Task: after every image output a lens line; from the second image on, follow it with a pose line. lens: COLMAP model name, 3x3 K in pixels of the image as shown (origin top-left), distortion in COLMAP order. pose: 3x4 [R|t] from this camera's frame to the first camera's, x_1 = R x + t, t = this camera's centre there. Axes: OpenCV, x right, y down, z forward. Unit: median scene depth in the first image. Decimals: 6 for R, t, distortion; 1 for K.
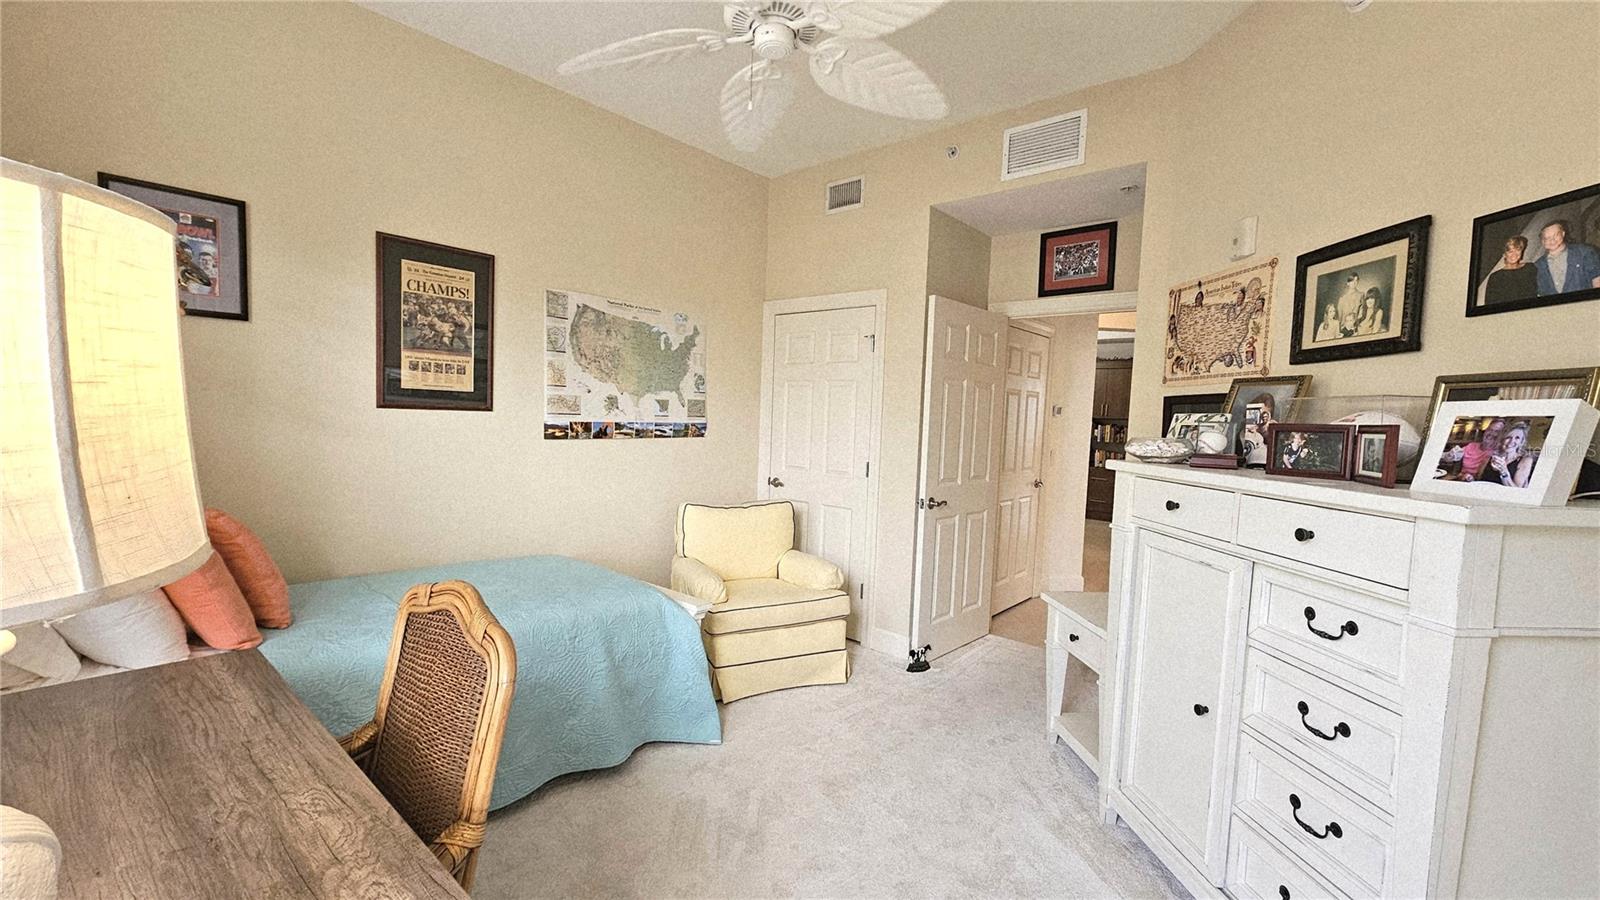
lens RADIAL K [[651.6, 0, 801.4], [0, 651.6, 458.3], [0, 0, 1]] dist [0.000067, -0.000095]
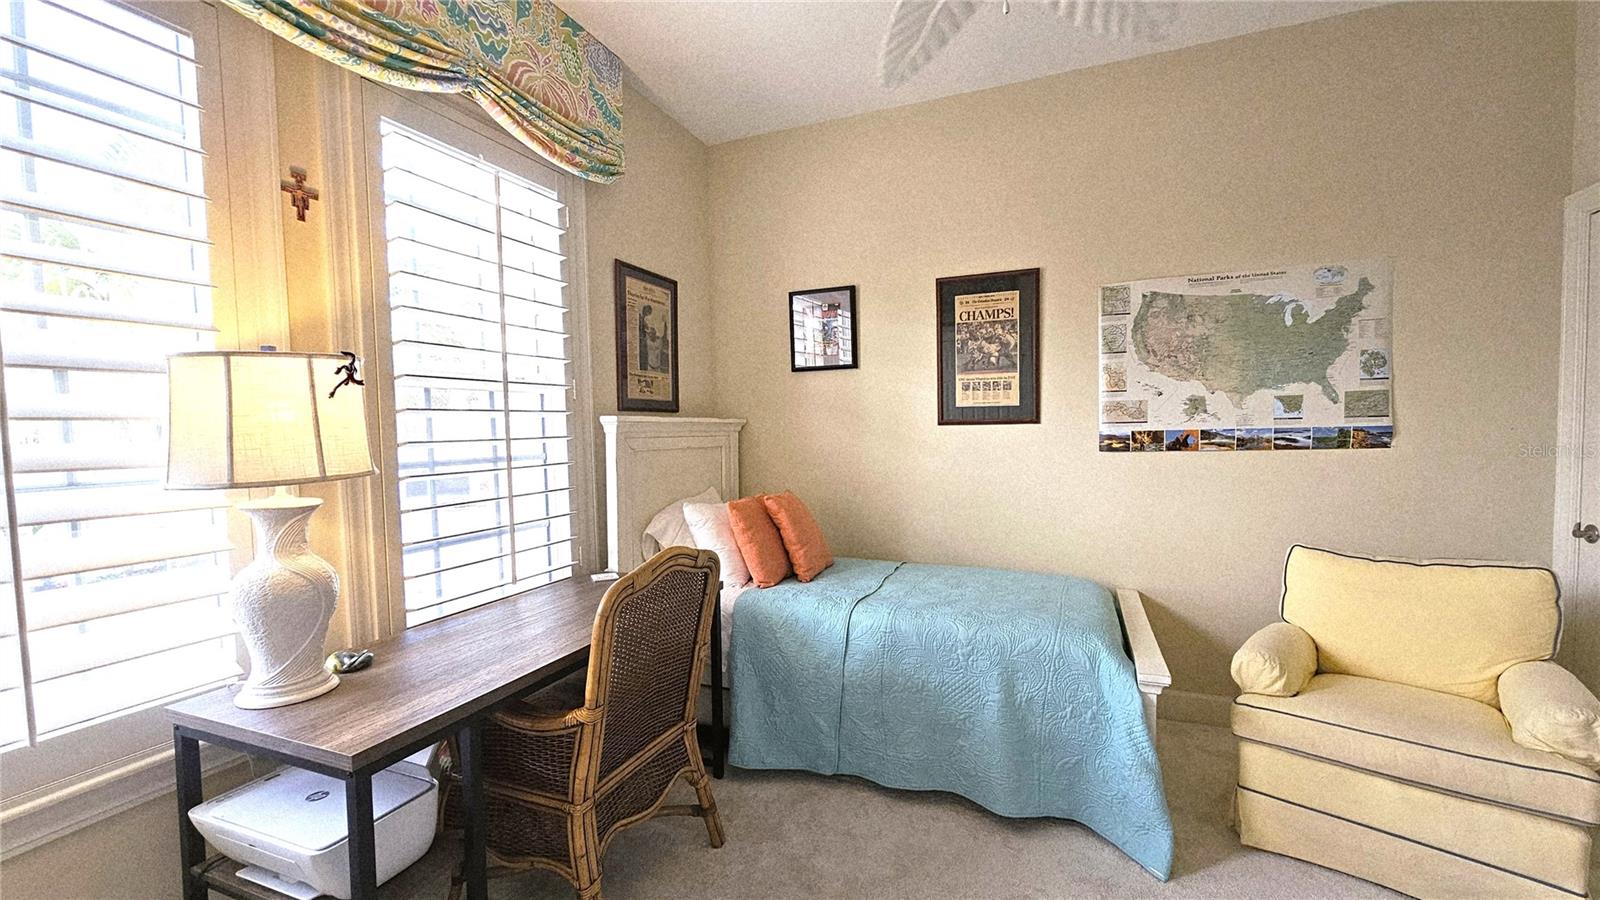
lens RADIAL K [[651.6, 0, 801.4], [0, 651.6, 458.3], [0, 0, 1]] dist [0.000067, -0.000095]
pose [[0.326572, 0.000439, -0.945172, 0.325876], [-0.031661, 0.999444, -0.010475, 0.002889], [0.944642, 0.033346, 0.326405, 0.309445]]
